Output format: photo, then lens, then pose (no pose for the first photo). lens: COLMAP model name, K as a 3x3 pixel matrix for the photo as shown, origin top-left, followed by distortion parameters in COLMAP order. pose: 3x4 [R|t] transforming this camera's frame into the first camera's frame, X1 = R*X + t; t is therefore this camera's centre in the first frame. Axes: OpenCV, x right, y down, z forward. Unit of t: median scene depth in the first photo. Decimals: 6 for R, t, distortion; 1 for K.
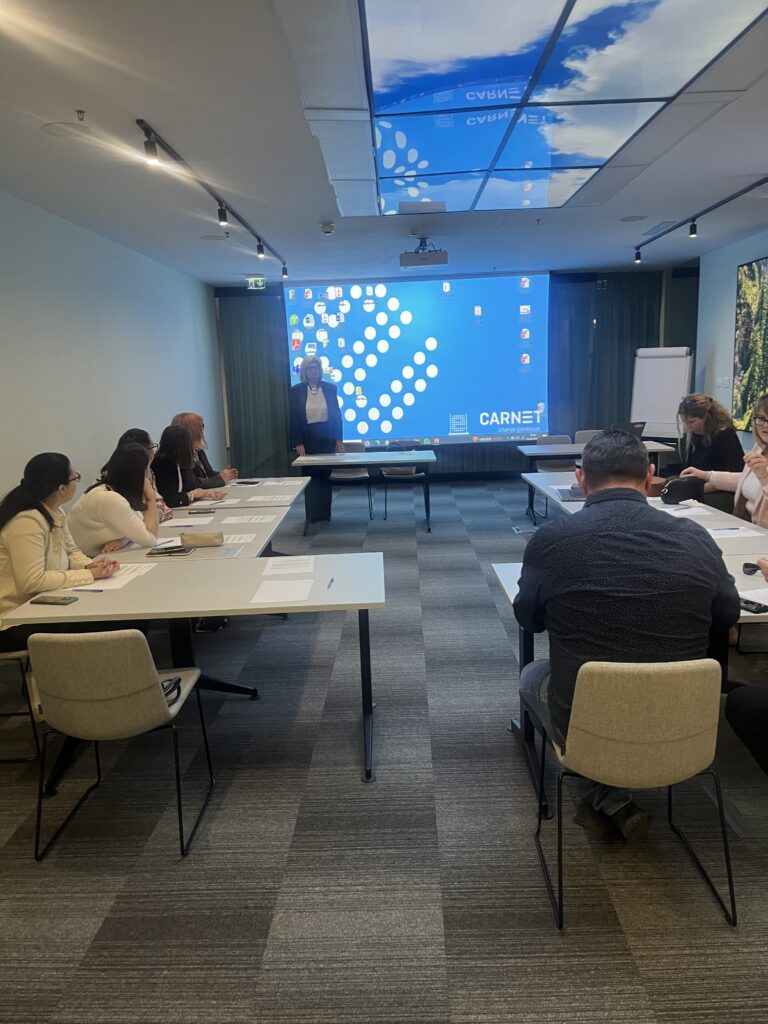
lens RADIAL K [[774.2, 0, 382.1], [0, 774.2, 515.4], [0, 0, 1]] dist [0.034862, -0.005477]
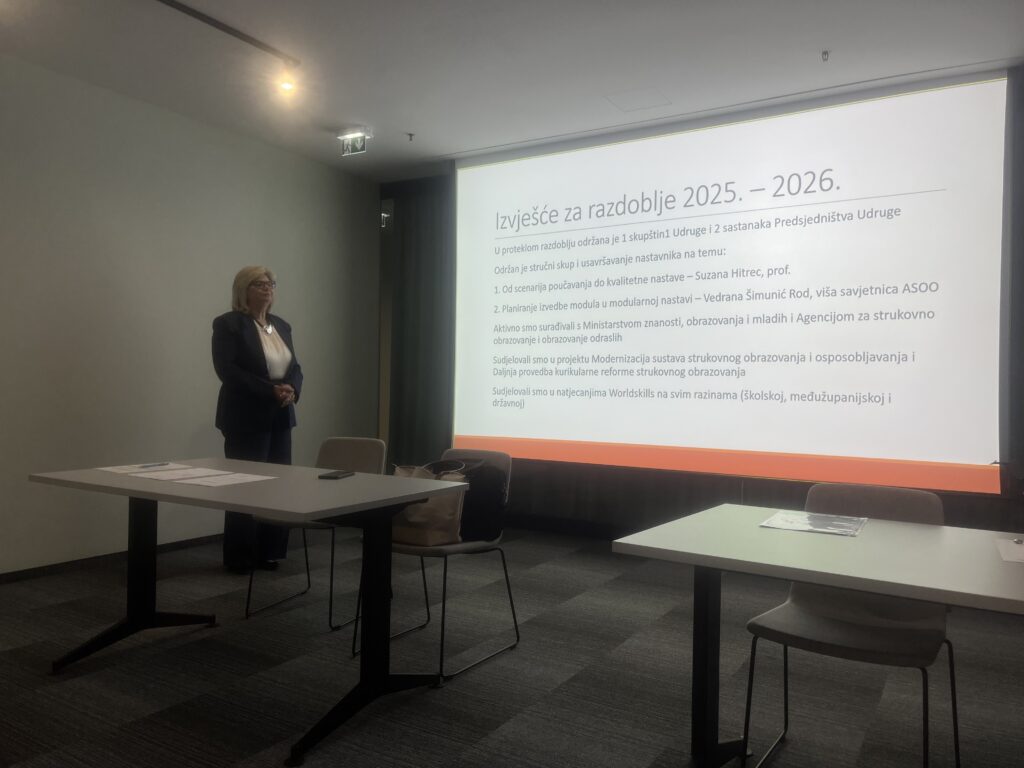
lens RADIAL K [[774.2, 0, 522.4], [0, 774.2, 388.6], [0, 0, 1]] dist [0.034862, -0.005477]
pose [[0.866262, 0.055945, -0.496447, 0.228931], [-0.141729, 0.980404, -0.136823, -0.073720], [0.479064, 0.188885, 0.857216, 0.635134]]
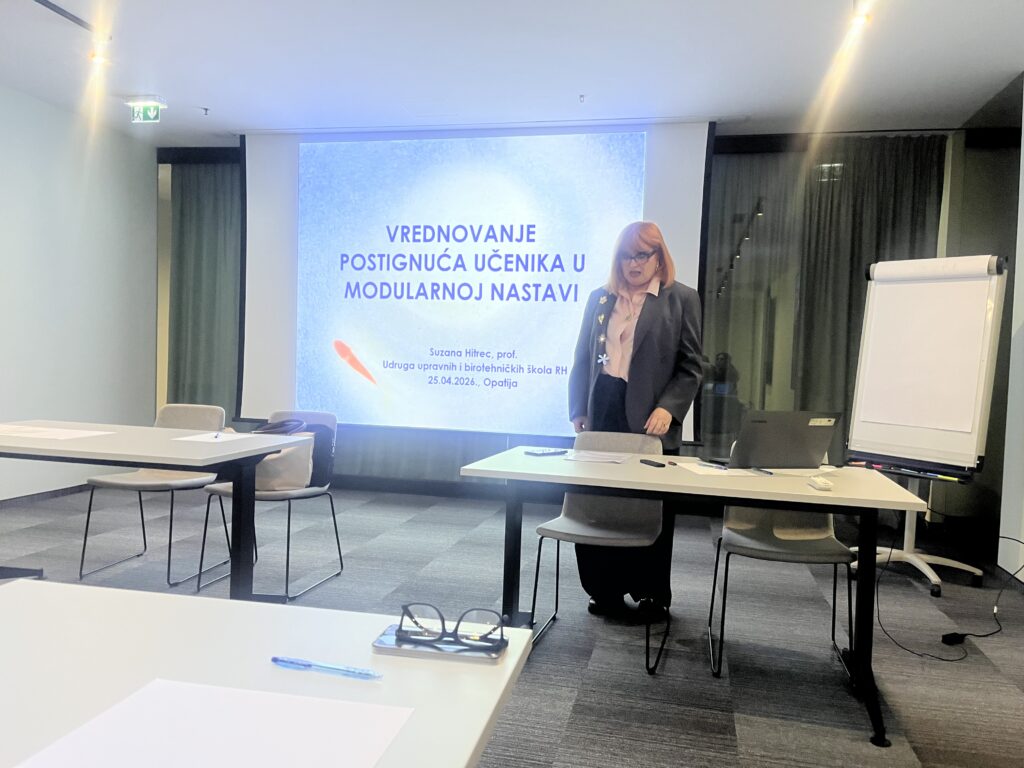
lens RADIAL K [[774.2, 0, 522.4], [0, 774.2, 388.6], [0, 0, 1]] dist [0.034862, -0.005477]
pose [[0.978885, 0.078863, -0.188588, 0.226727], [-0.105719, 0.984932, -0.136869, -0.058779], [0.174953, 0.153917, 0.972472, 0.549029]]
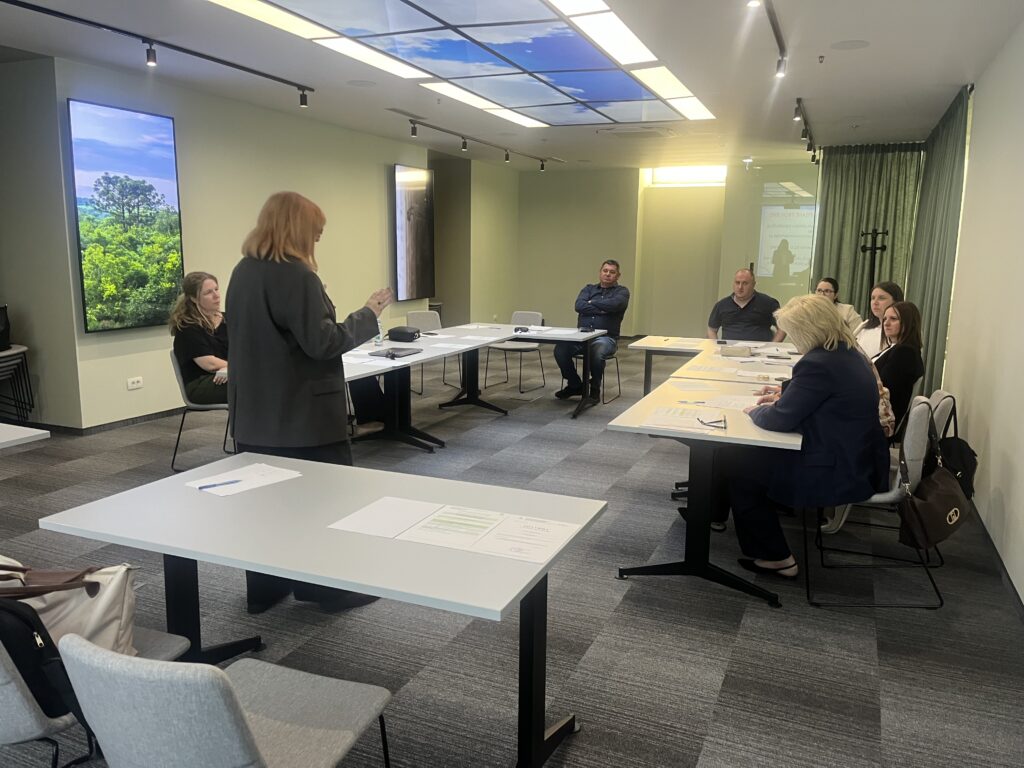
lens RADIAL K [[774.2, 0, 522.4], [0, 774.2, 388.6], [0, 0, 1]] dist [0.034862, -0.005477]
pose [[-0.932016, -0.041043, 0.360085, -0.158810], [0.085814, 0.940320, 0.329295, -0.175575], [-0.352110, 0.337809, -0.872871, 1.033693]]
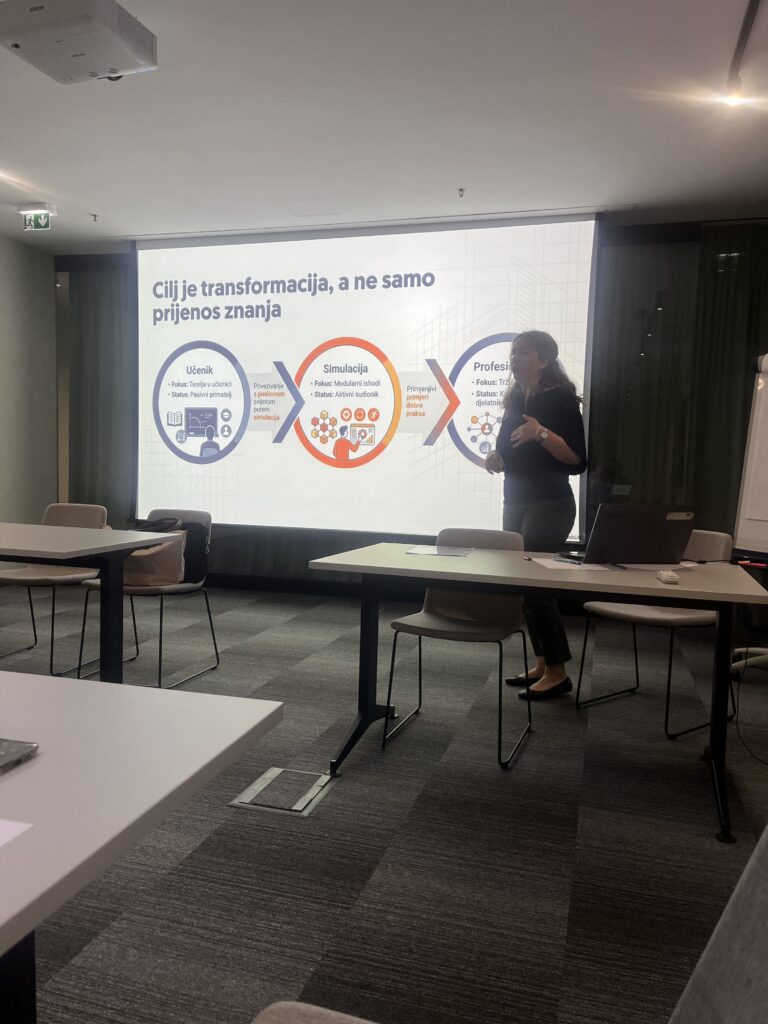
lens RADIAL K [[774.2, 0, 382.1], [0, 774.2, 515.4], [0, 0, 1]] dist [0.034862, -0.005477]
pose [[0.963328, 0.081861, -0.255534, 0.250829], [-0.110821, 0.988690, -0.101051, -0.057611], [0.244372, 0.125664, 0.961505, 0.553267]]
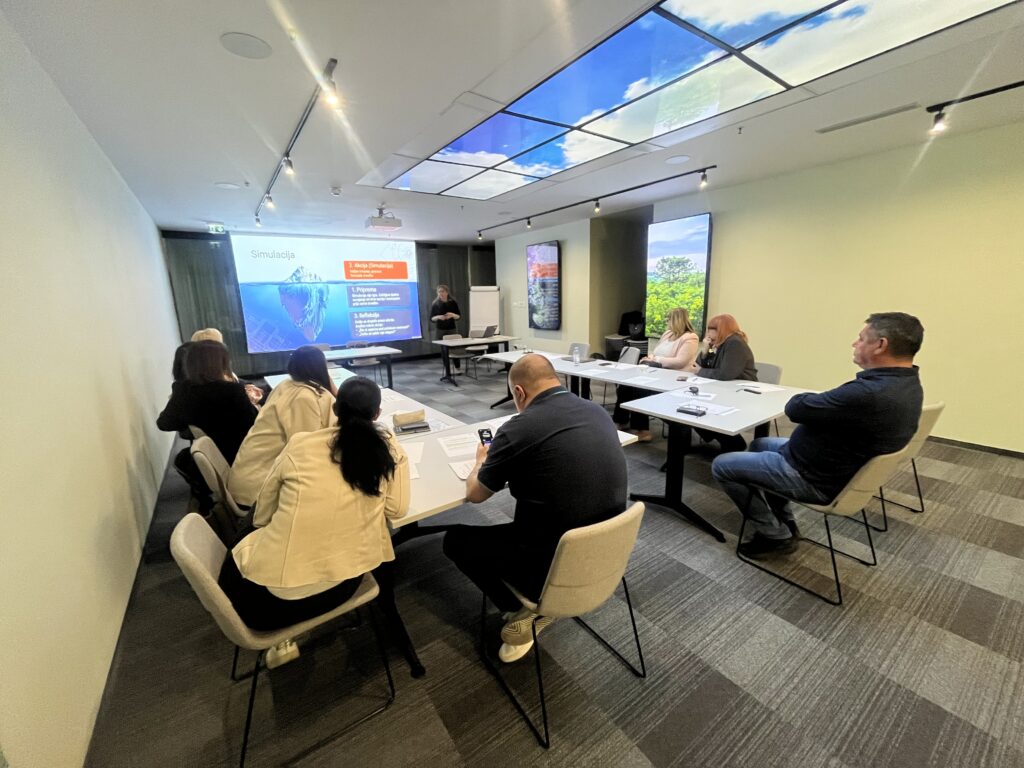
lens RADIAL K [[413.2, 0, 512.0], [0, 413.2, 384.0], [0, 0, 1]] dist [-0.000169, 0.000019]
pose [[0.811354, -0.110051, 0.574102, -0.191715], [0.104659, 0.993597, 0.042555, -0.014145], [-0.575110, 0.025558, 0.817677, 0.145386]]
